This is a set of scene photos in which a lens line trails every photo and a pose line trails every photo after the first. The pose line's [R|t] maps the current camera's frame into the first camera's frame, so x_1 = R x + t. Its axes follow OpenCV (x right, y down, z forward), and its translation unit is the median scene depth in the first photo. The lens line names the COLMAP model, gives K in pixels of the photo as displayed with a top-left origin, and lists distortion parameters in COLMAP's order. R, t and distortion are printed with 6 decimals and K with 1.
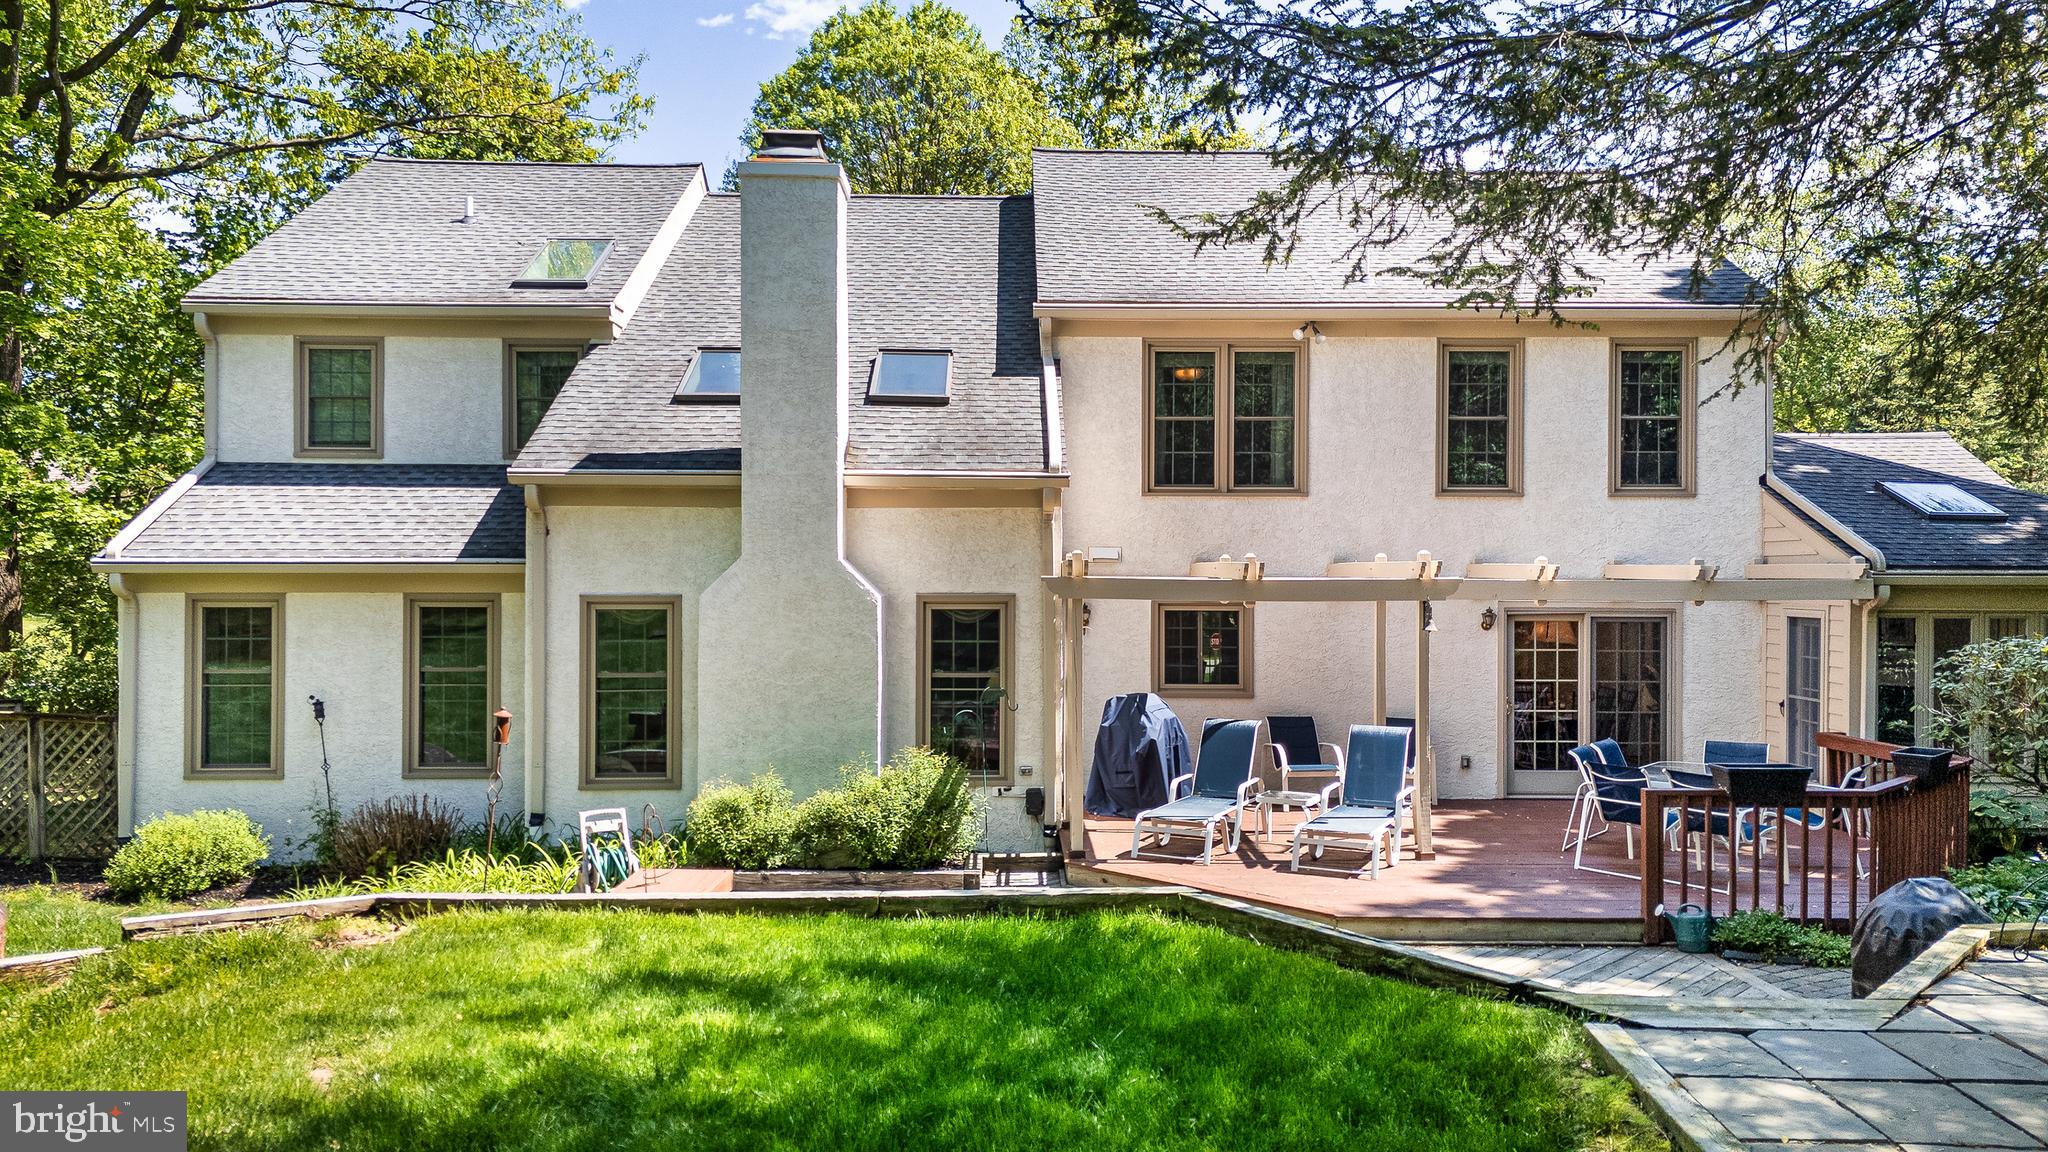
lens RADIAL K [[1501.9, 0, 1038.8], [0, 1501.9, 580.8], [0, 0, 1]] dist [0.103858, -0.105494]
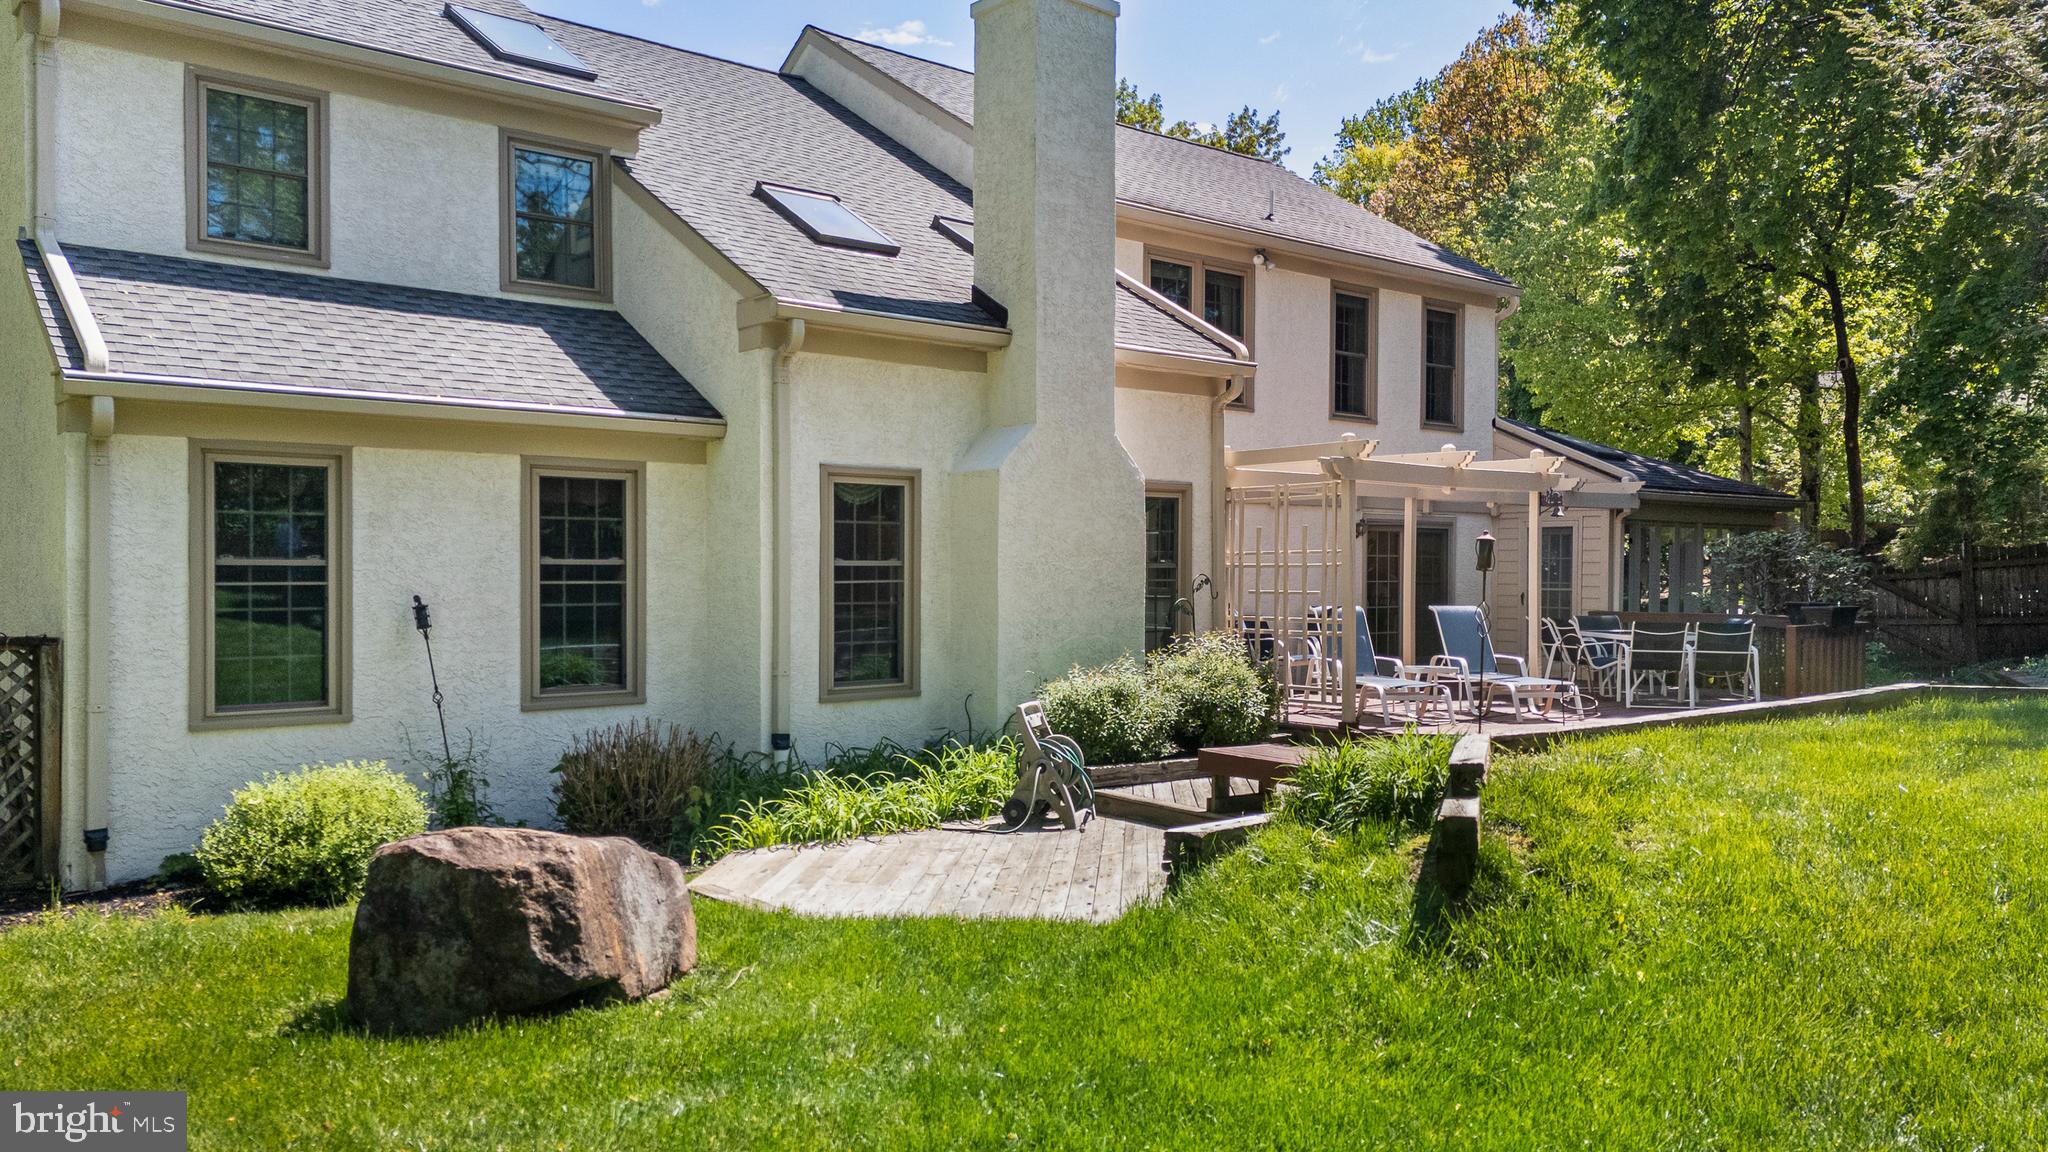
lens RADIAL K [[1501.9, 0, 1038.8], [0, 1501.9, 580.8], [0, 0, 1]] dist [0.103858, -0.105494]
pose [[0.775761, -0.005647, 0.631001, -0.682880], [0.002989, 0.999982, 0.005275, 0.064437], [-0.631019, -0.002206, 0.775764, 0.283287]]
